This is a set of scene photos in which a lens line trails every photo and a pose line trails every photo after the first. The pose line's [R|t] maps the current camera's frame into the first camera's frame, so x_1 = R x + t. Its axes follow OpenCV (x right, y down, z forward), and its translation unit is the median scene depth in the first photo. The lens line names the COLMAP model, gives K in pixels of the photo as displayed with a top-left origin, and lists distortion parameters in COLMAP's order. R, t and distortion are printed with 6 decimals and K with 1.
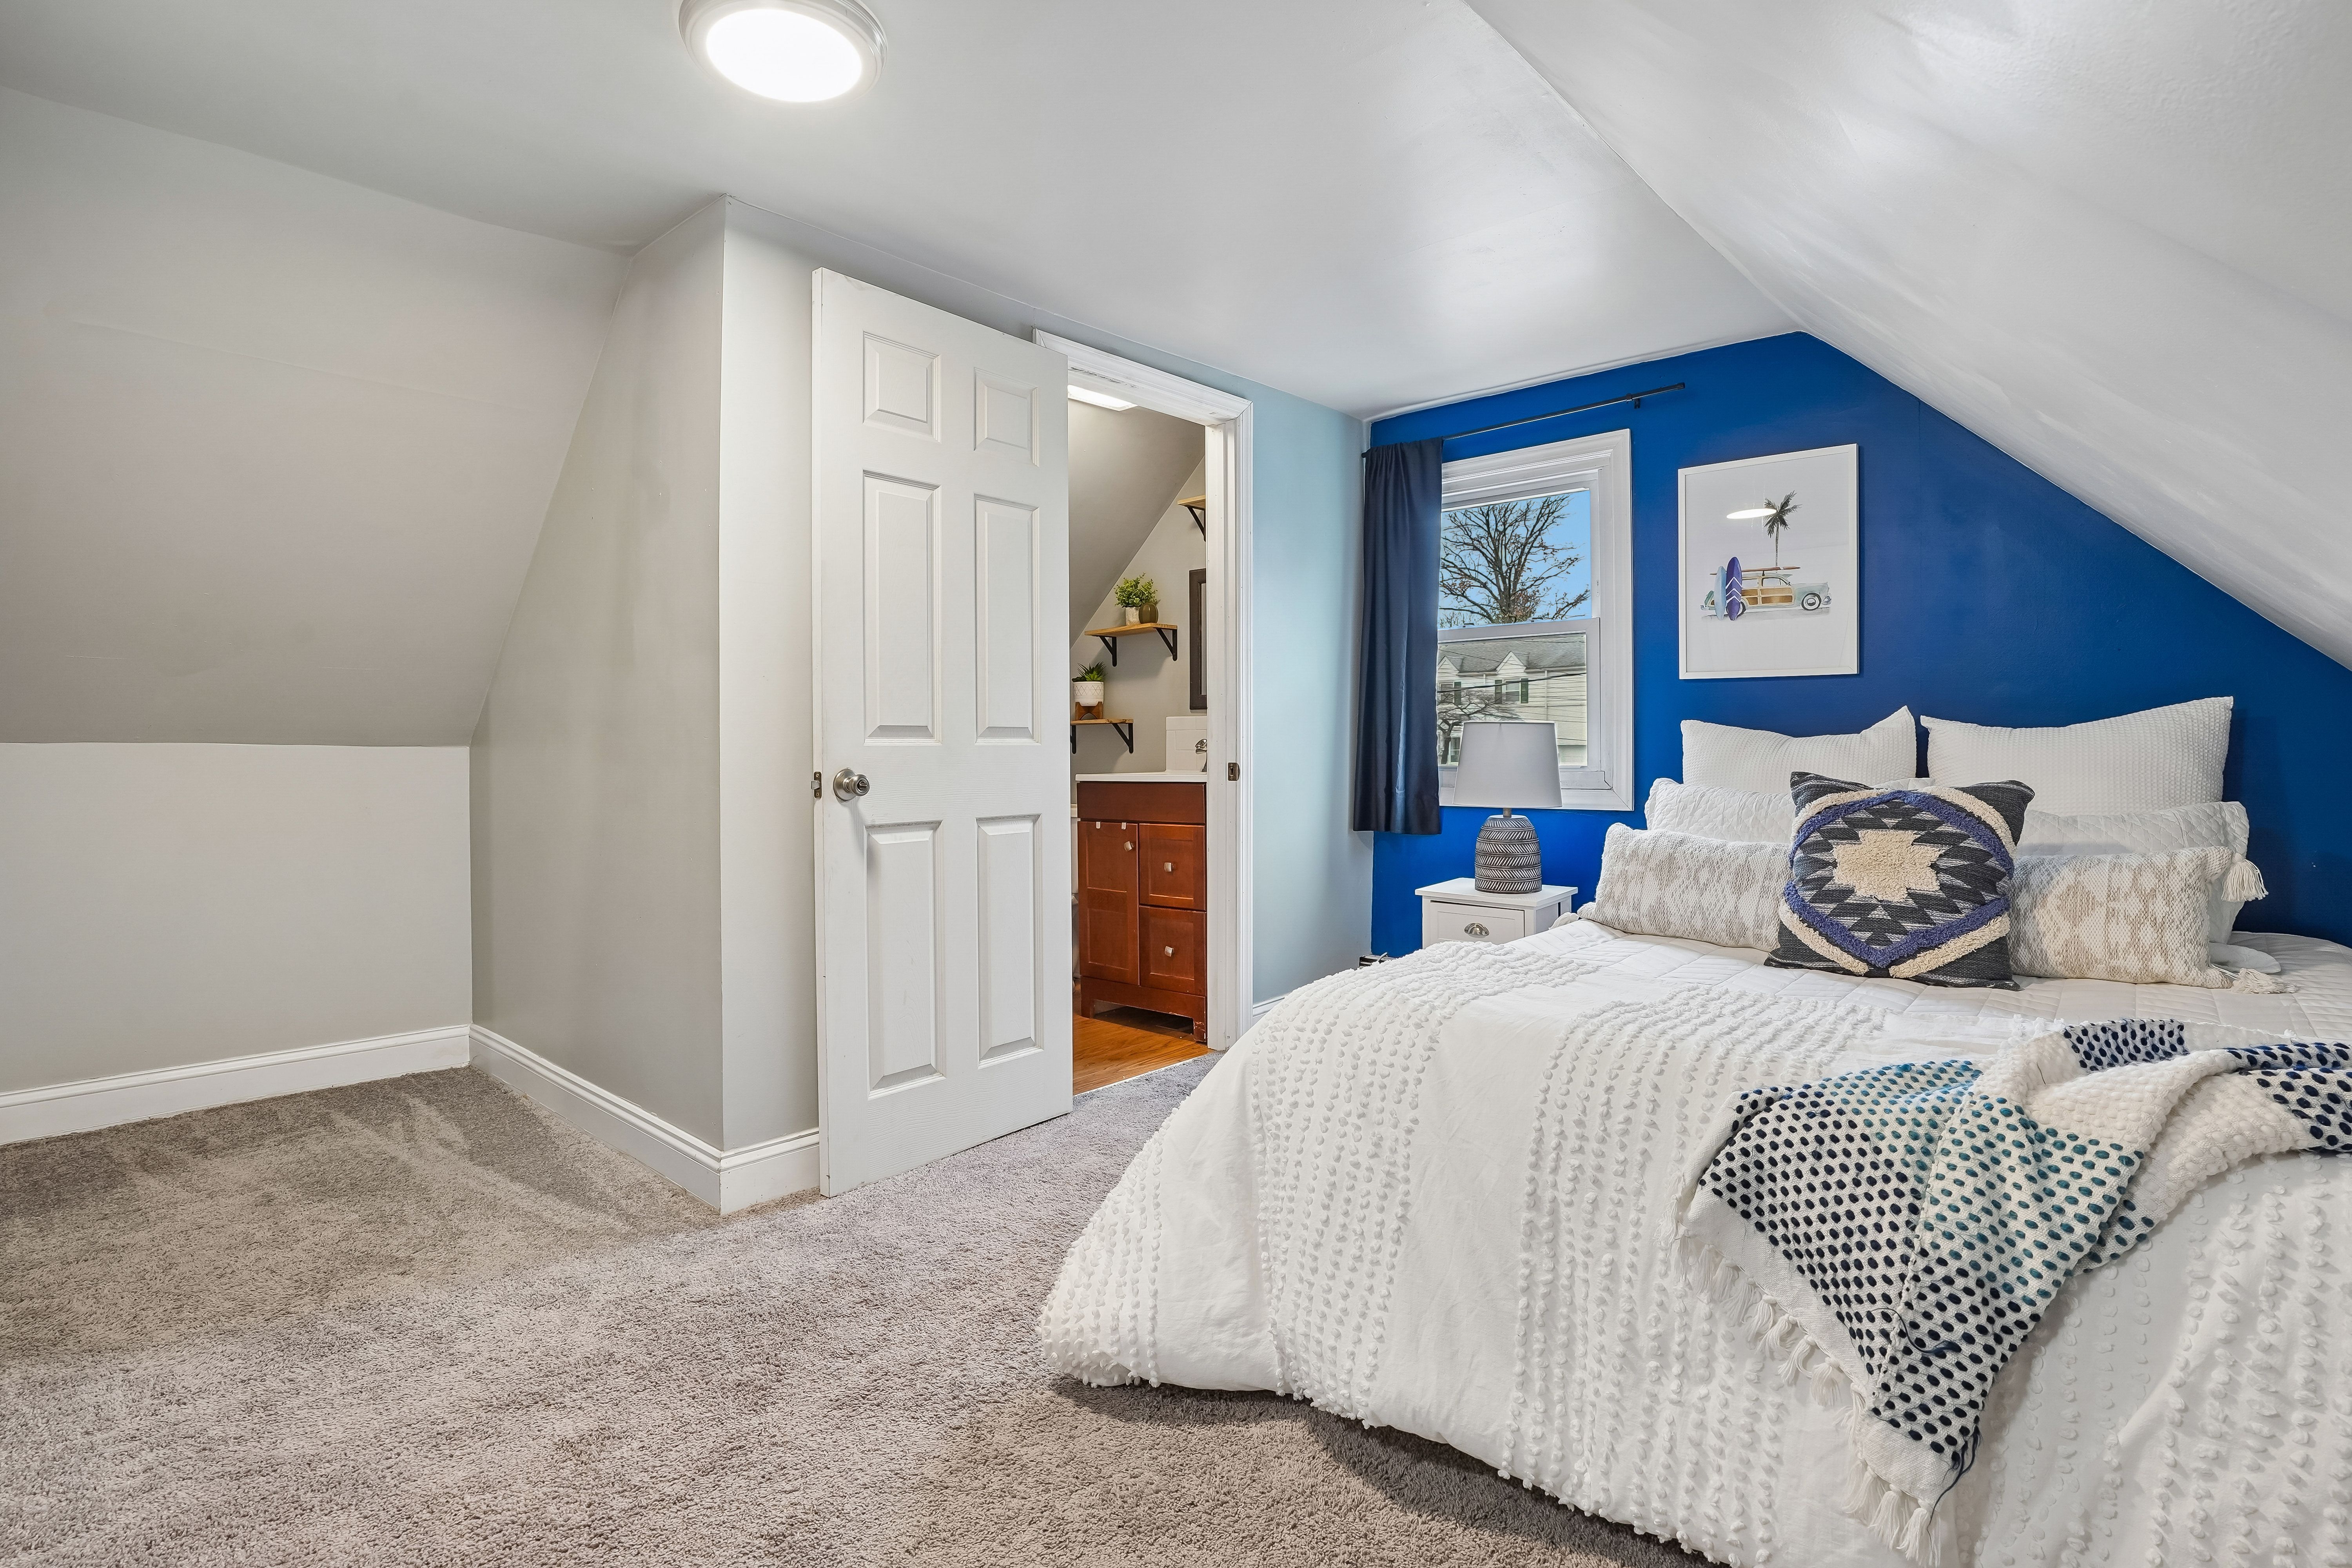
lens RADIAL K [[1137.5, 0, 1177.3], [0, 1137.5, 768.2], [0, 0, 1]] dist [-0.004599, -0.000367]
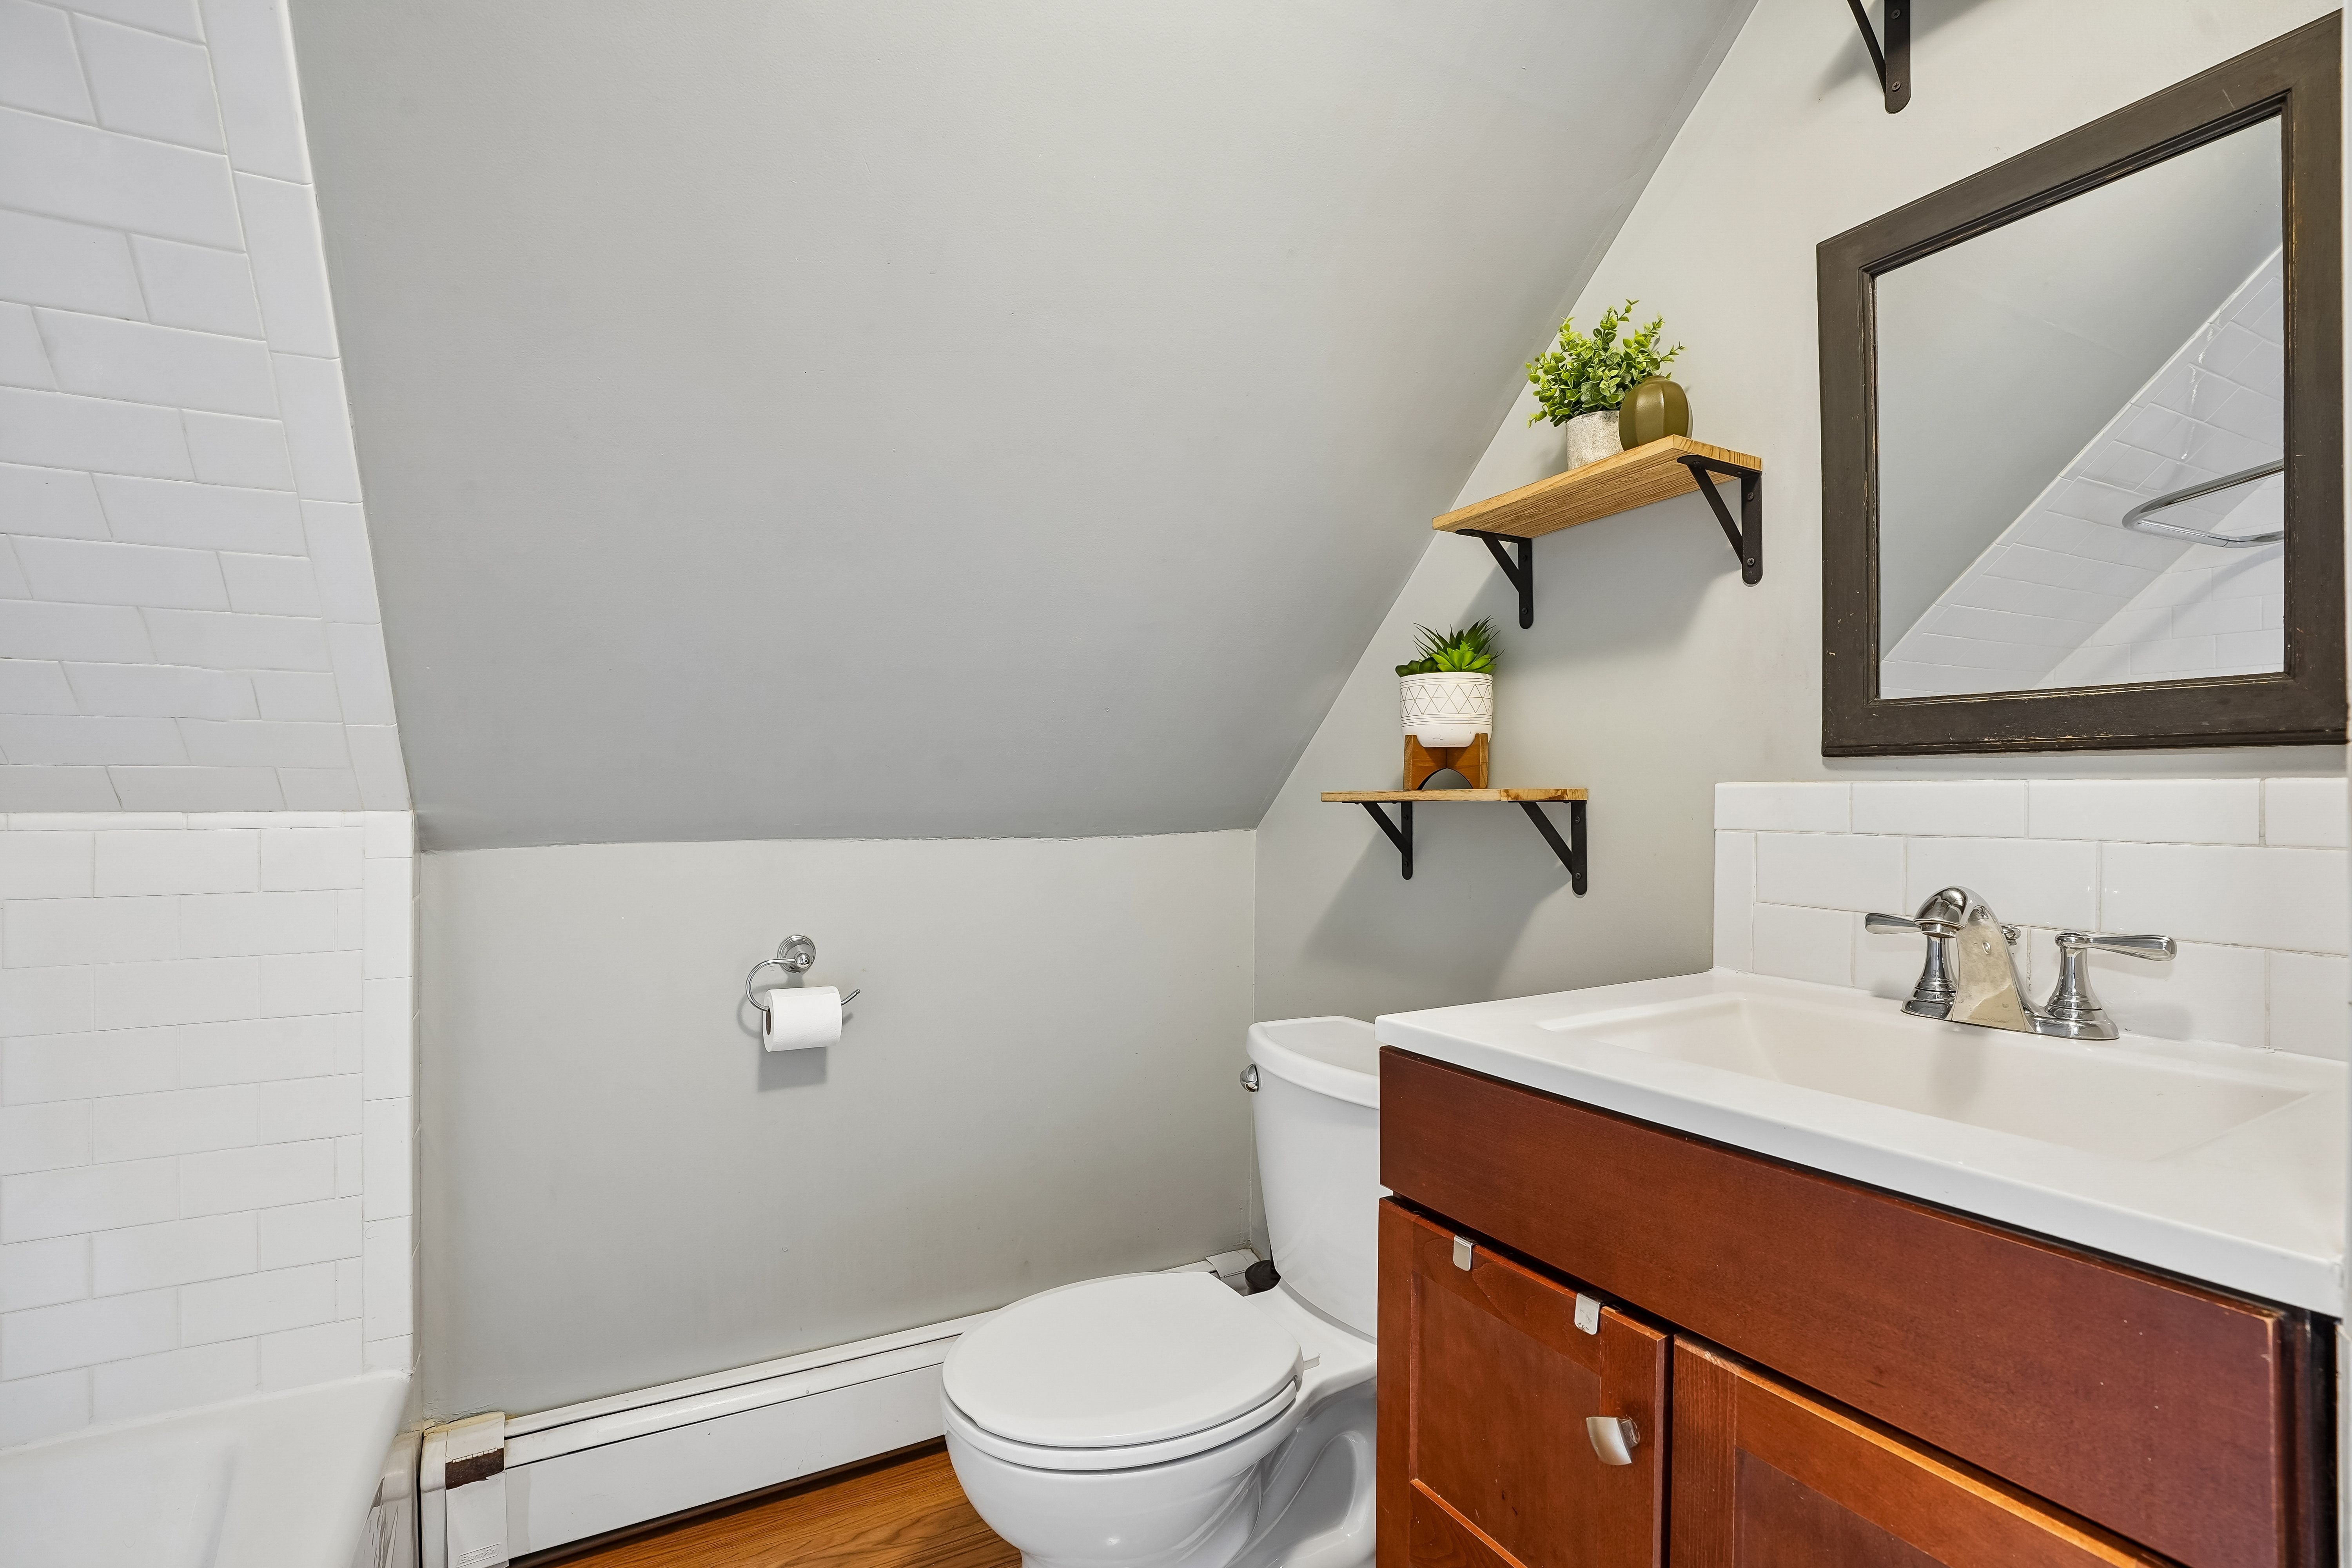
lens RADIAL K [[1117.1, 0, 1190.9], [0, 1117.1, 790.9], [0, 0, 1]] dist [-0.000805, 0.000012]
pose [[0.944582, 0.001158, -0.328274, -0.047340], [-0.011675, 0.999480, -0.030067, -0.036403], [0.328068, 0.032234, 0.944104, 0.772912]]
